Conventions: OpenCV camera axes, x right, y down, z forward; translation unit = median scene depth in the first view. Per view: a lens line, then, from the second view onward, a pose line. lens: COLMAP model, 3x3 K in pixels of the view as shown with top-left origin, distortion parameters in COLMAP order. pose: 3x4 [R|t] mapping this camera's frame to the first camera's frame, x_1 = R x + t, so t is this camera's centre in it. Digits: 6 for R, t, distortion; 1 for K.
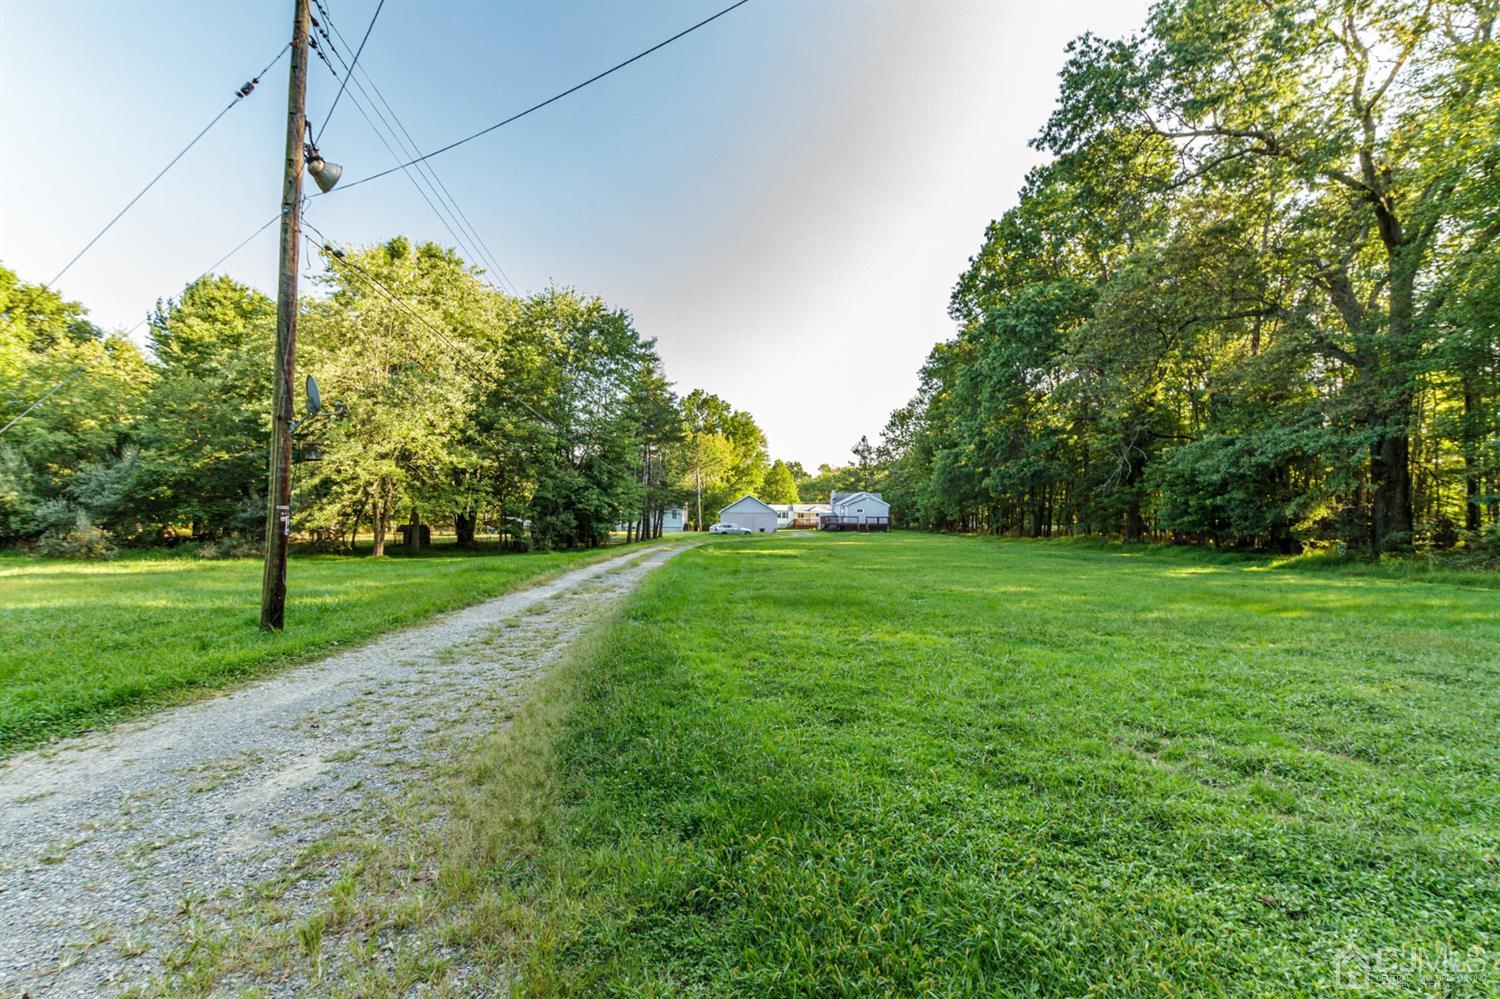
lens RADIAL K [[681.2, 0, 760.6], [0, 681.2, 513.1], [0, 0, 1]] dist [0.007884, -0.003566]
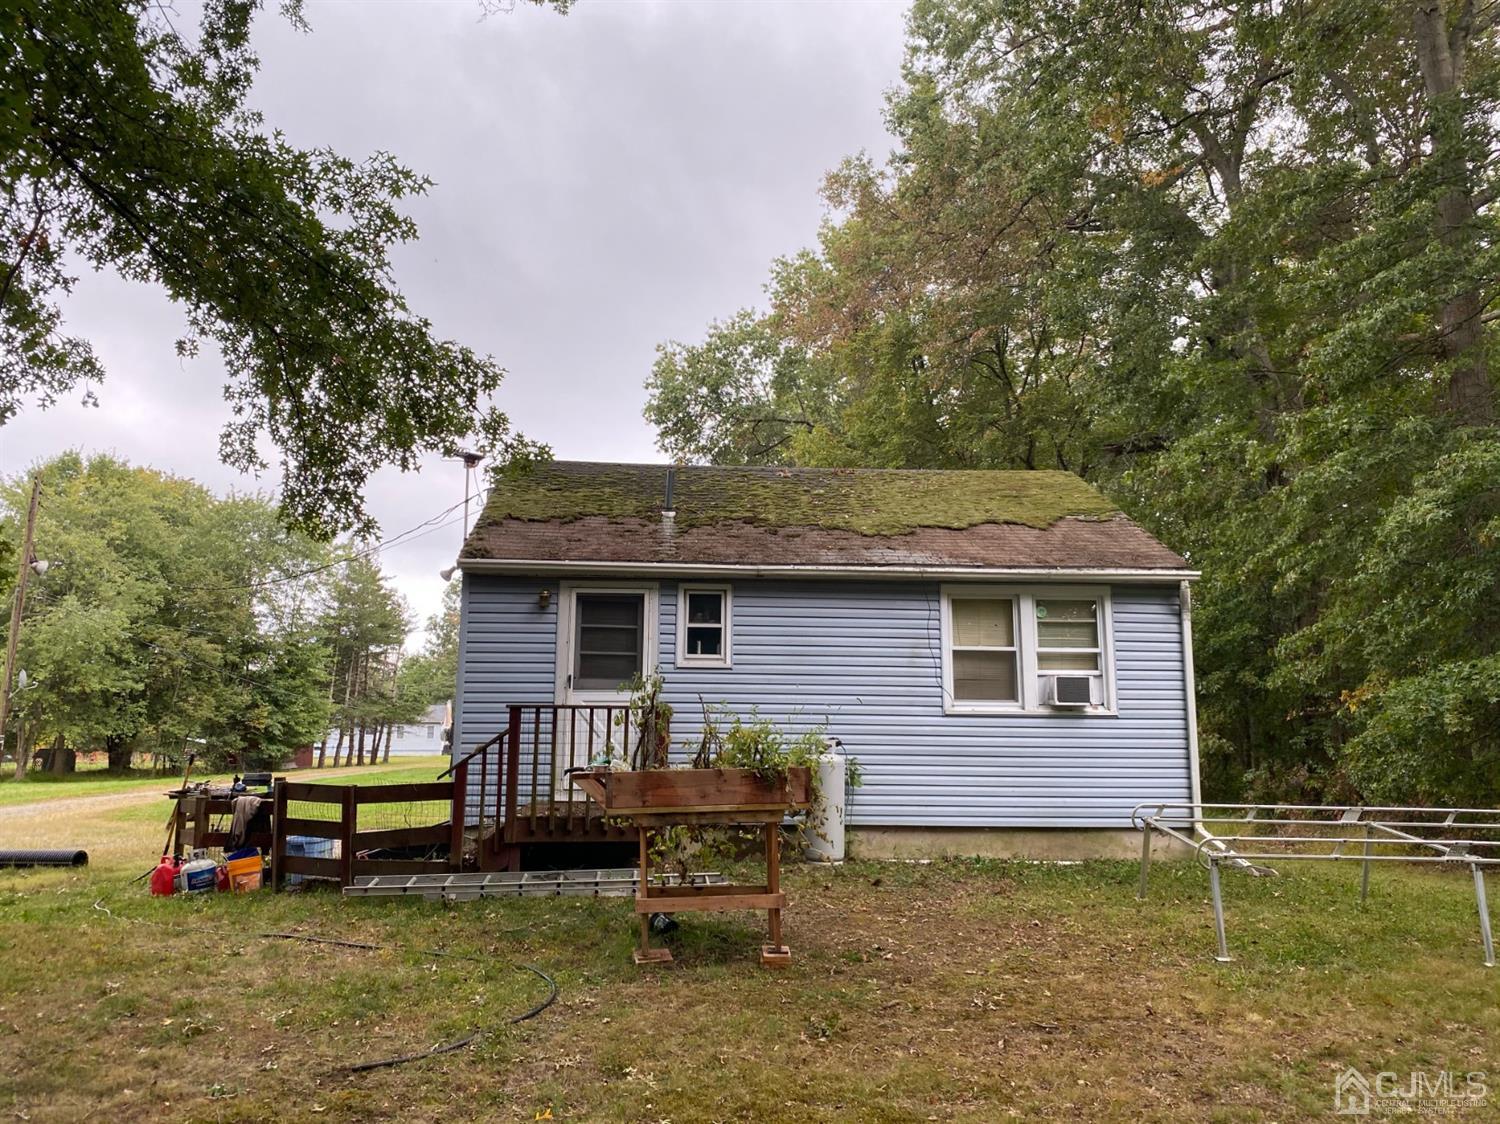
lens RADIAL K [[1105.1, 0, 746.7], [0, 1105.1, 539.2], [0, 0, 1]] dist [0.025191, -0.020162]
pose [[0.996554, 0.009856, 0.082355, 0.056479], [0.004133, 0.985781, -0.167982, -0.000793], [-0.082840, 0.167743, 0.982344, -0.115962]]
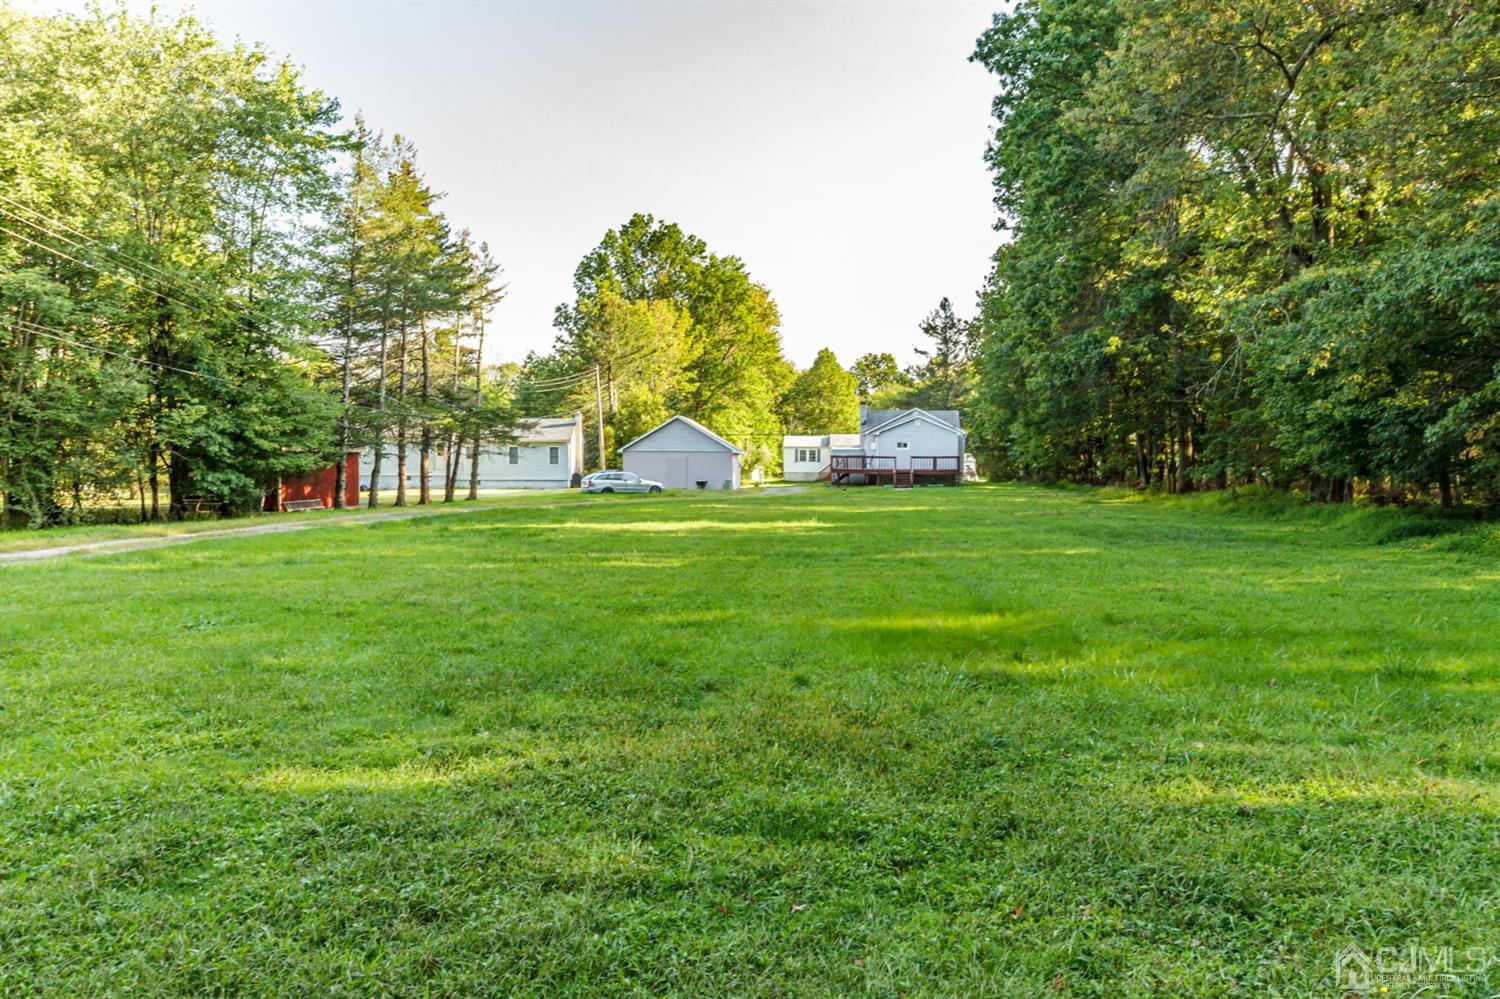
lens RADIAL K [[1299.1, 0, 751.5], [0, 1299.1, 500.5], [0, 0, 1]] dist [0.008120, 0.000042]
pose [[0.997546, -0.007530, -0.069614, 0.047307], [0.009998, 0.999331, 0.035177, 0.001305], [0.069302, -0.035786, 0.996954, 0.012258]]
